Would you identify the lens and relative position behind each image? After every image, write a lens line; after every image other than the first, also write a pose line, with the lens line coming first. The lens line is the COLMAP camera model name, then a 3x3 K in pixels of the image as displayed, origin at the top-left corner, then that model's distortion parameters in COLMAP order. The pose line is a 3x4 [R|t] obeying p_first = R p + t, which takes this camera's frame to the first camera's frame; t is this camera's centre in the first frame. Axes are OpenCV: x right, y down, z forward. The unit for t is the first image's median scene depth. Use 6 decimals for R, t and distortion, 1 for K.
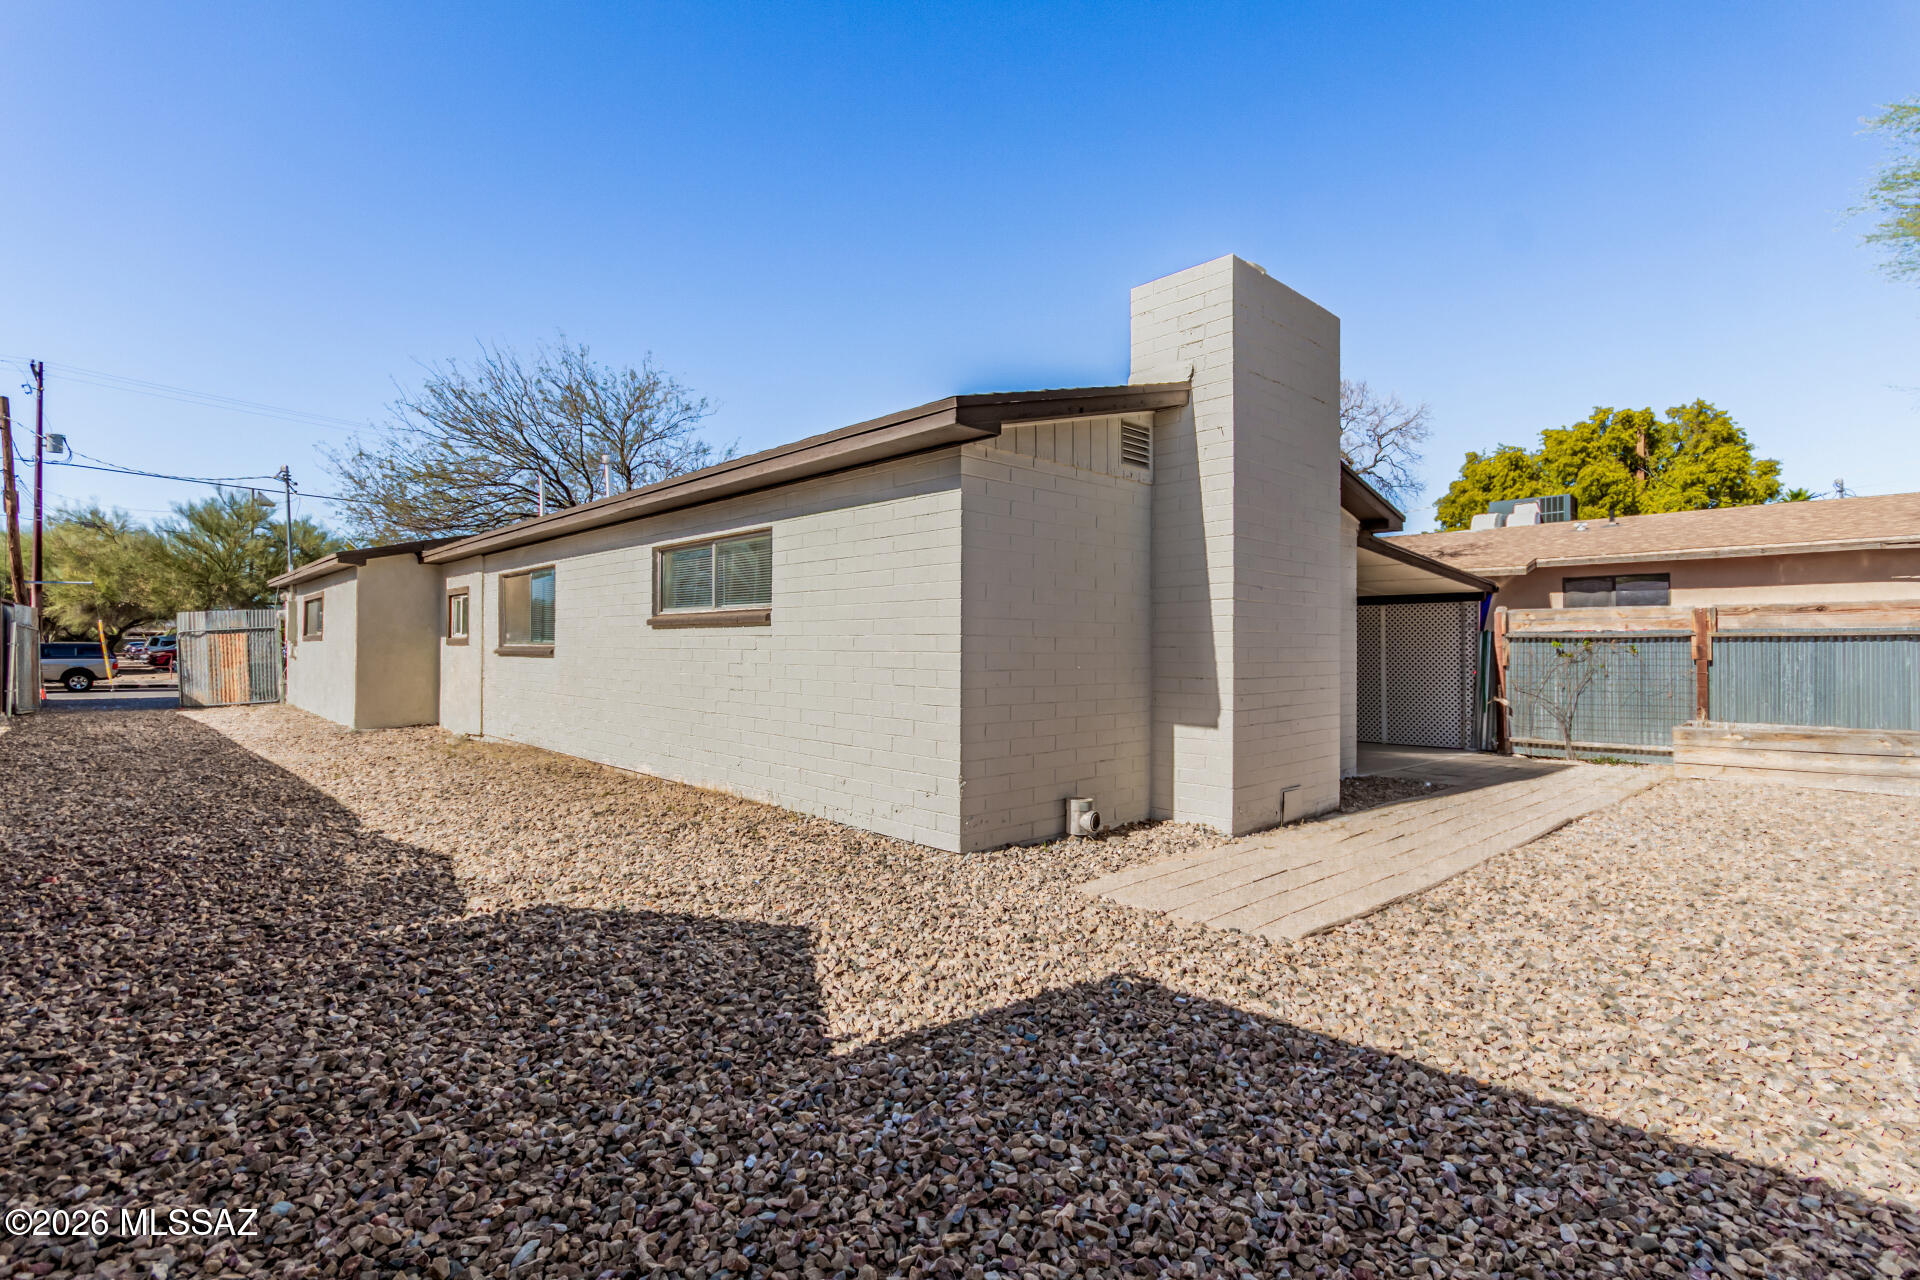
lens RADIAL K [[892.4, 0, 963.1], [0, 892.4, 642.3], [0, 0, 1]] dist [-0.001953, -0.000280]
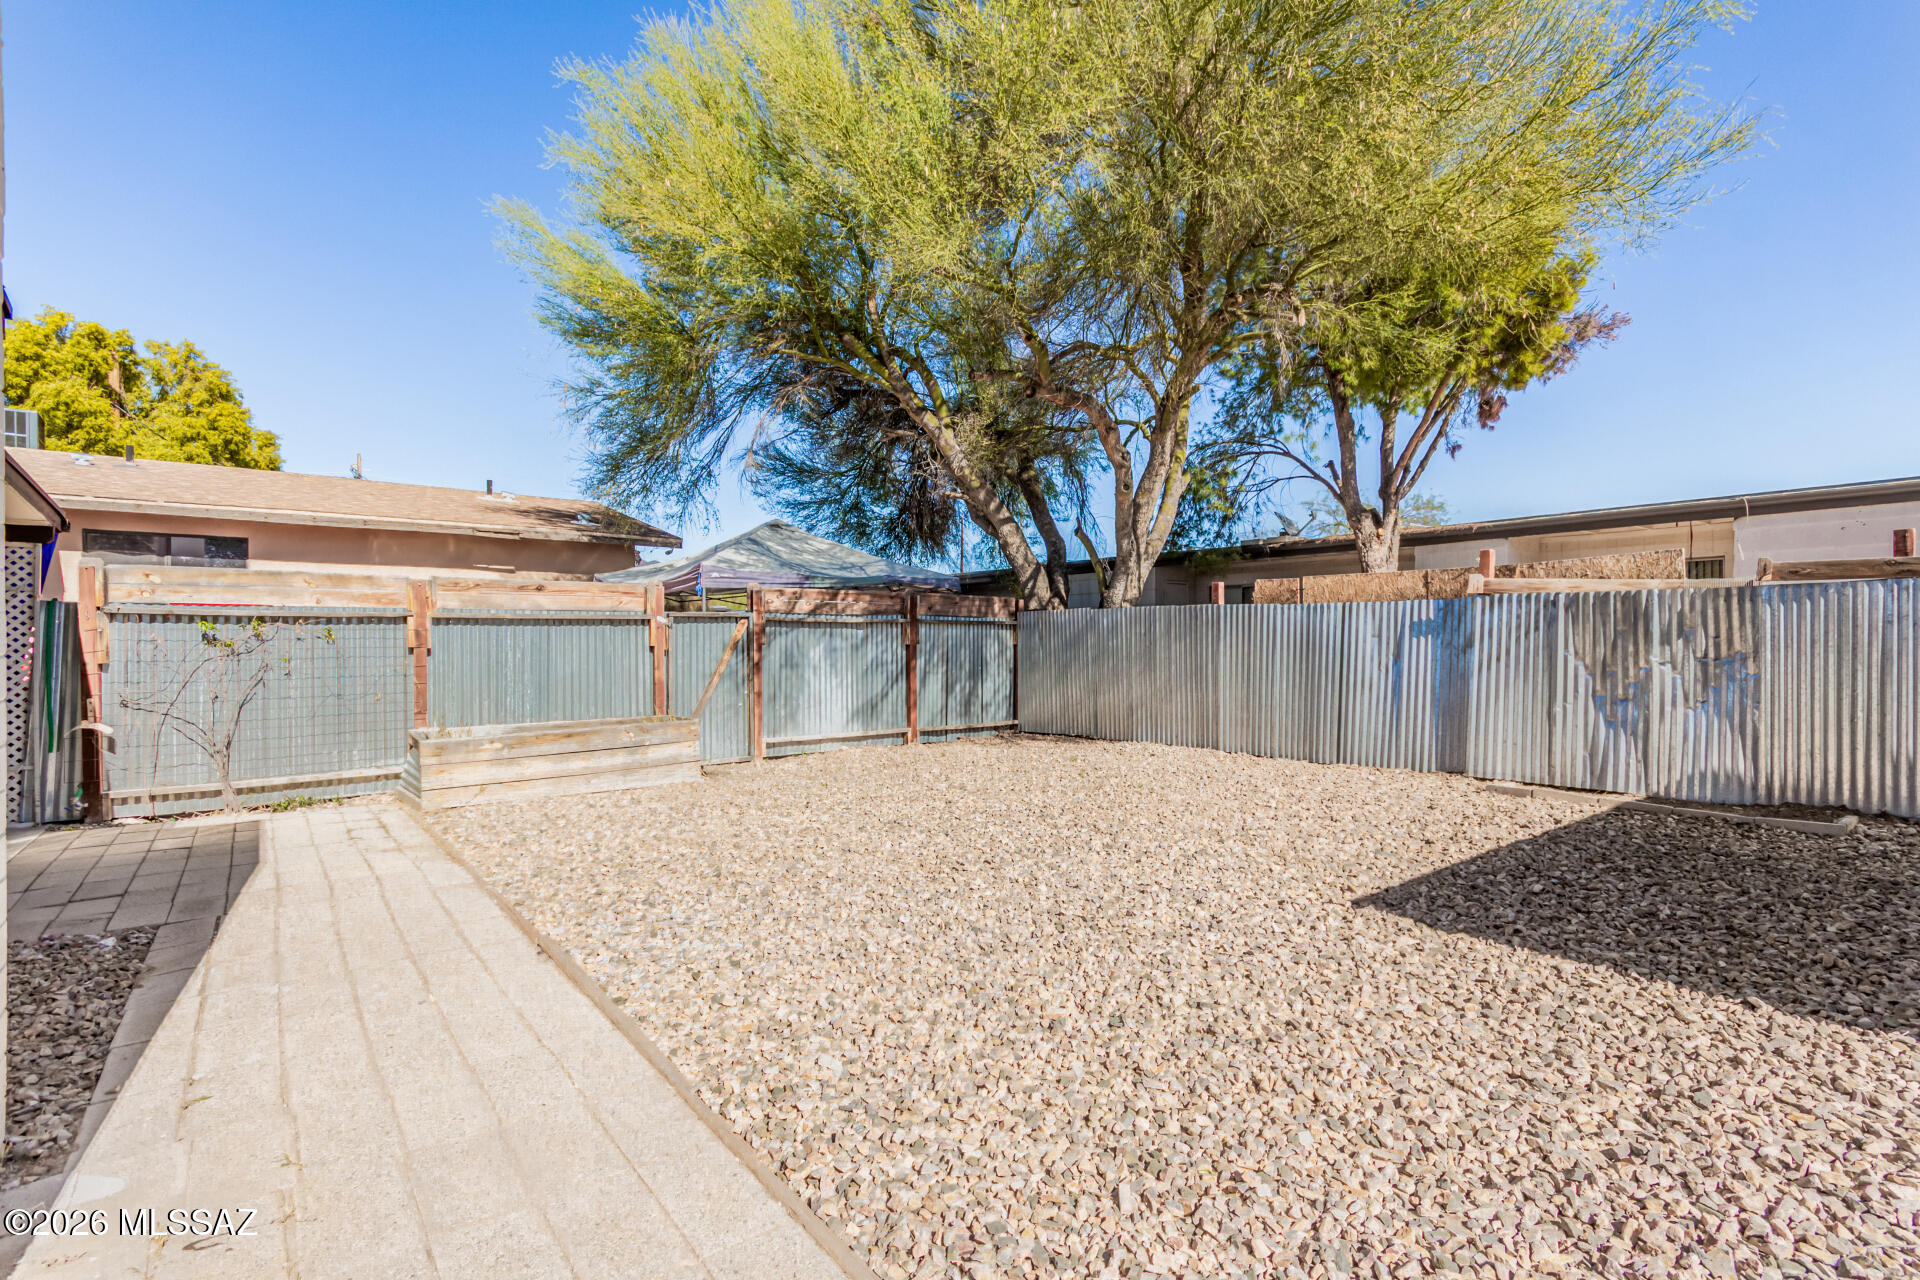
lens RADIAL K [[892.4, 0, 963.1], [0, 892.4, 634.5], [0, 0, 1]] dist [-0.001953, -0.000280]
pose [[0.073353, 0.004435, 0.997296, 0.093960], [-0.003007, 0.999987, -0.004226, 0.008920], [-0.997302, -0.002688, 0.073365, 0.429453]]
